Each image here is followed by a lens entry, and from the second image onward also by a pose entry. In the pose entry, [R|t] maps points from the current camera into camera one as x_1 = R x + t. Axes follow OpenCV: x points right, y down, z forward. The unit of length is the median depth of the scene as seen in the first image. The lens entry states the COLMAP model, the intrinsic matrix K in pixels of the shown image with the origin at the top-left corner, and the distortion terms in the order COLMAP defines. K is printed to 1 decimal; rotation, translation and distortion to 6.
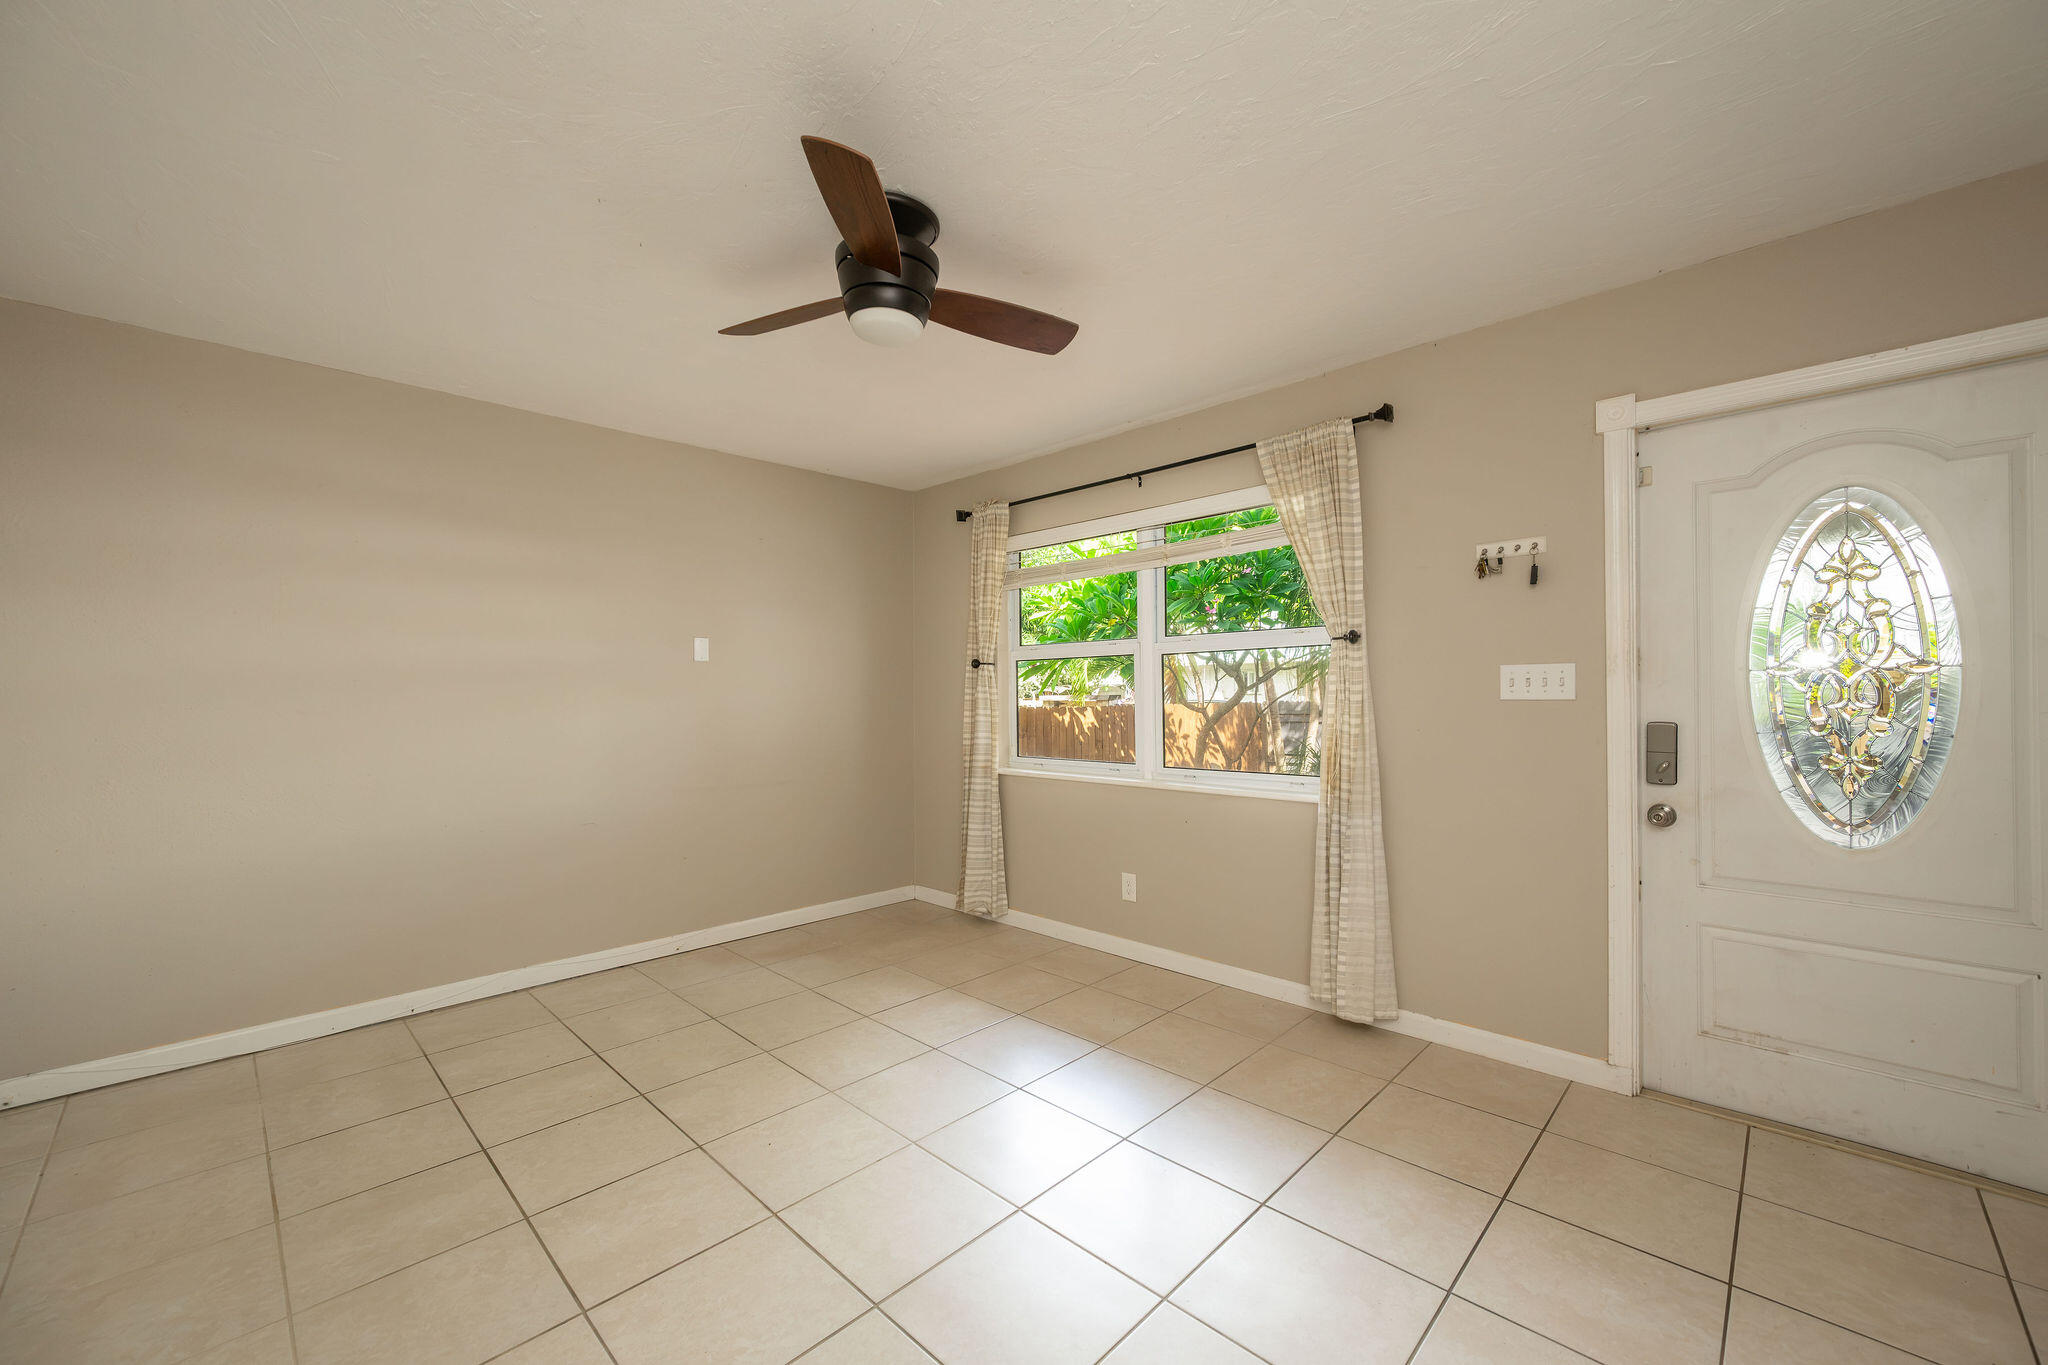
lens RADIAL K [[806.9, 0, 1026.2], [0, 806.9, 688.9], [0, 0, 1]] dist [-0.000930, 0.000217]
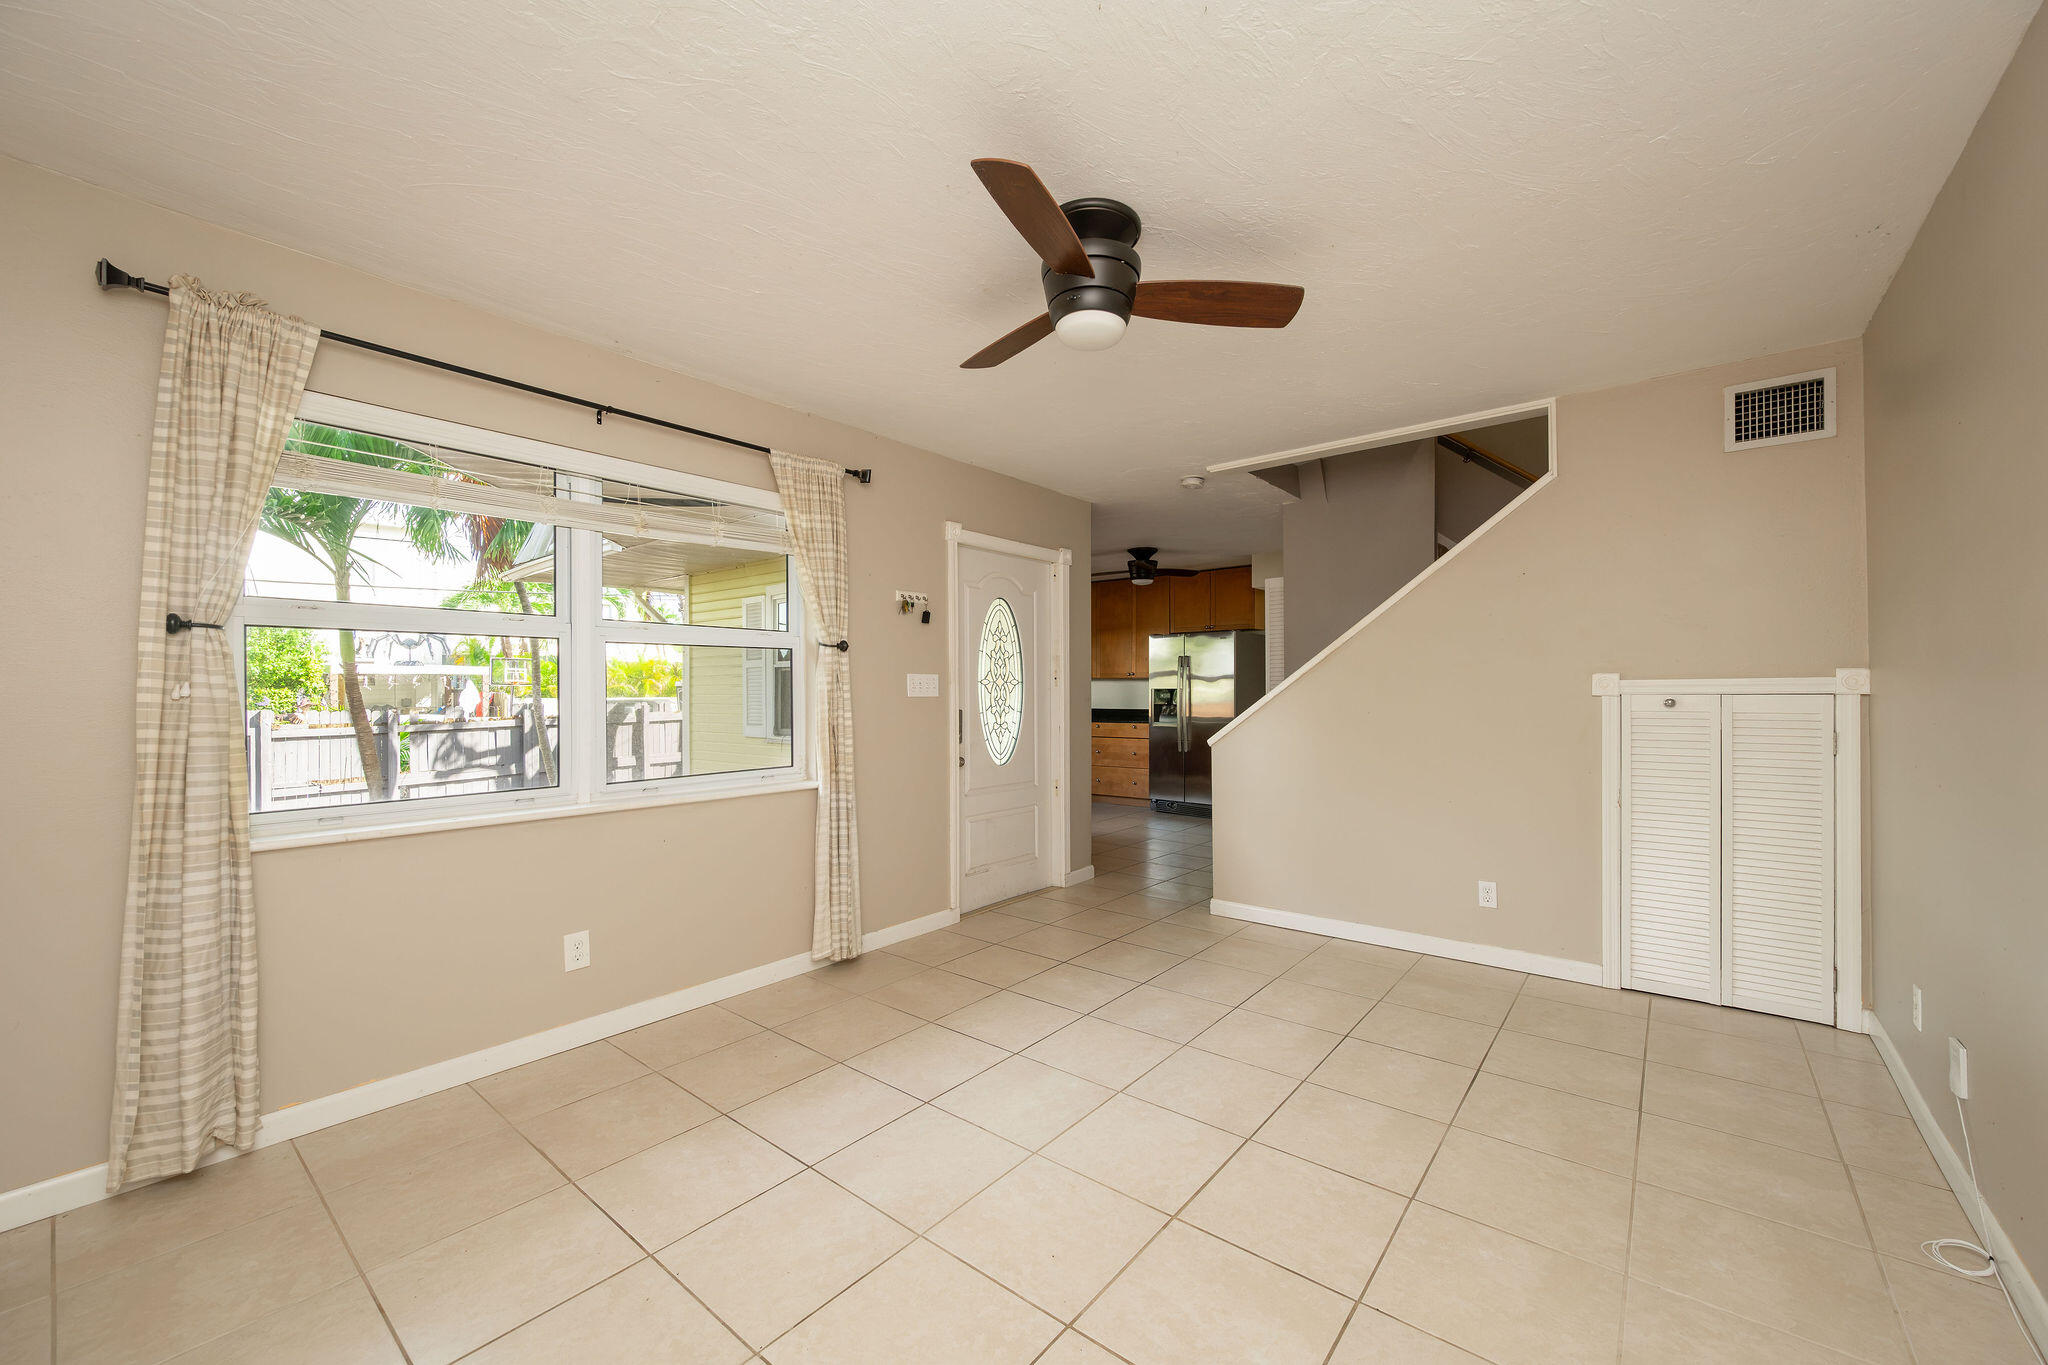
lens RADIAL K [[806.9, 0, 1026.2], [0, 806.9, 688.9], [0, 0, 1]] dist [-0.000930, 0.000217]
pose [[-0.095704, 0.010357, 0.995356, -0.839282], [-0.003171, 0.999938, -0.010710, 0.012983], [-0.995405, -0.004182, -0.095666, 0.841225]]
